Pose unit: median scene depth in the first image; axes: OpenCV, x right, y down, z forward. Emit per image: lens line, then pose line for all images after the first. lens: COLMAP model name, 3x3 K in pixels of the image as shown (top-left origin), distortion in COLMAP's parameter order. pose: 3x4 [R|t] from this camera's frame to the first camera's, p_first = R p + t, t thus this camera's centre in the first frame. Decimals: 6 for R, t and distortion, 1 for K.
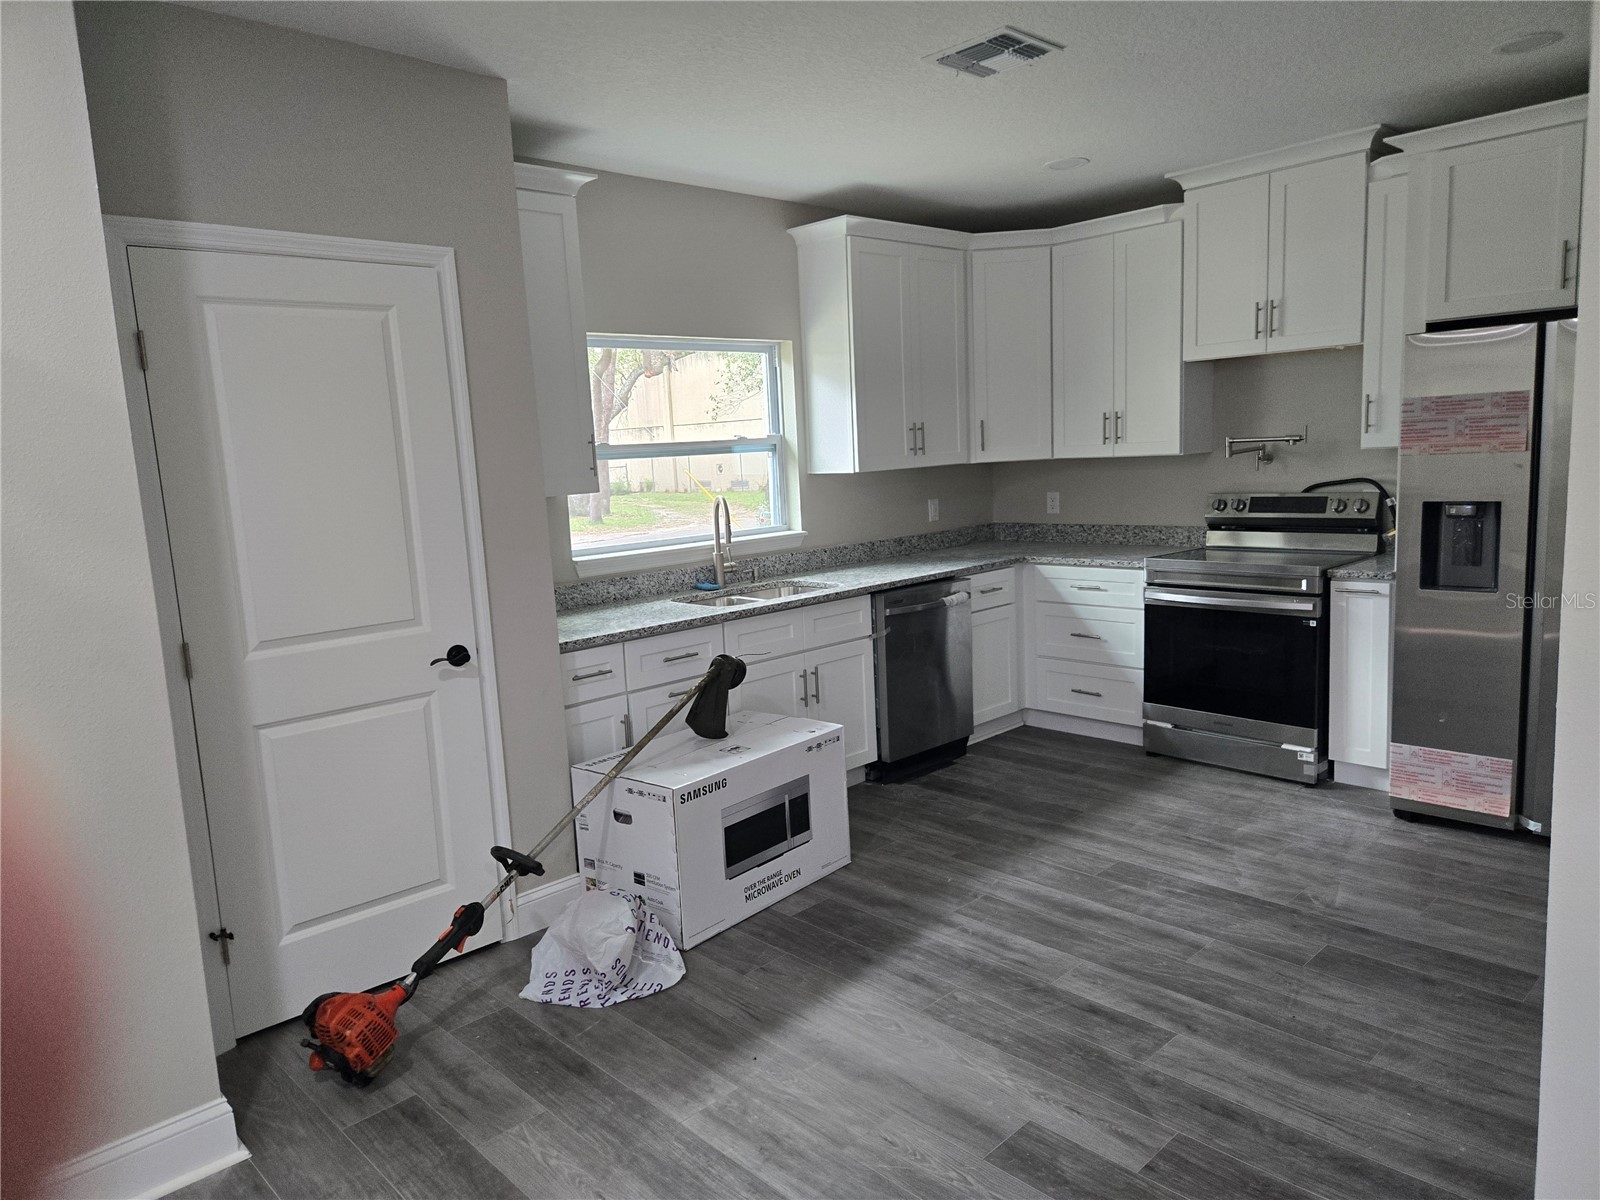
lens RADIAL K [[1081.2, 0, 795.6], [0, 1081.2, 599.9], [0, 0, 1]] dist [-0.021110, 0.001266]
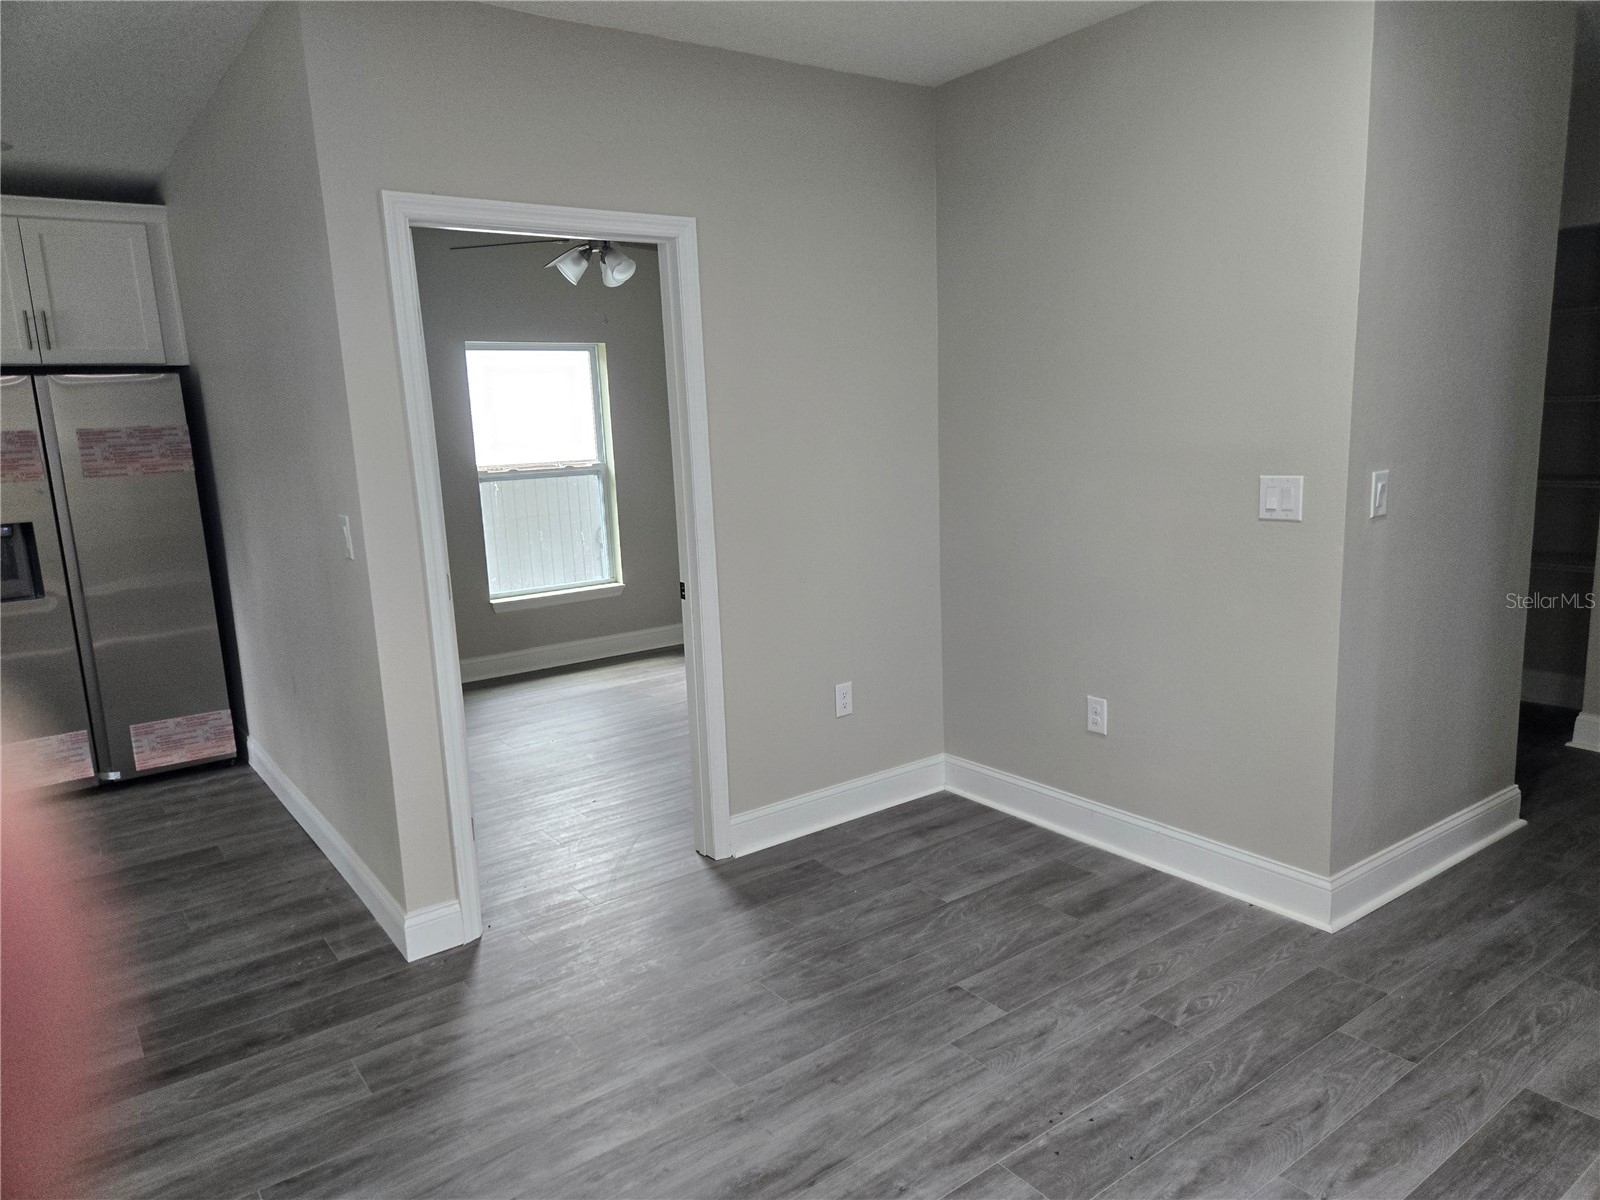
lens RADIAL K [[1081.2, 0, 801.9], [0, 1081.2, 599.1], [0, 0, 1]] dist [-0.021110, 0.001266]
pose [[0.104361, -0.129489, 0.986074, -0.629891], [0.181489, 0.977319, 0.109131, 0.026104], [-0.977840, 0.167572, 0.125495, 0.027527]]
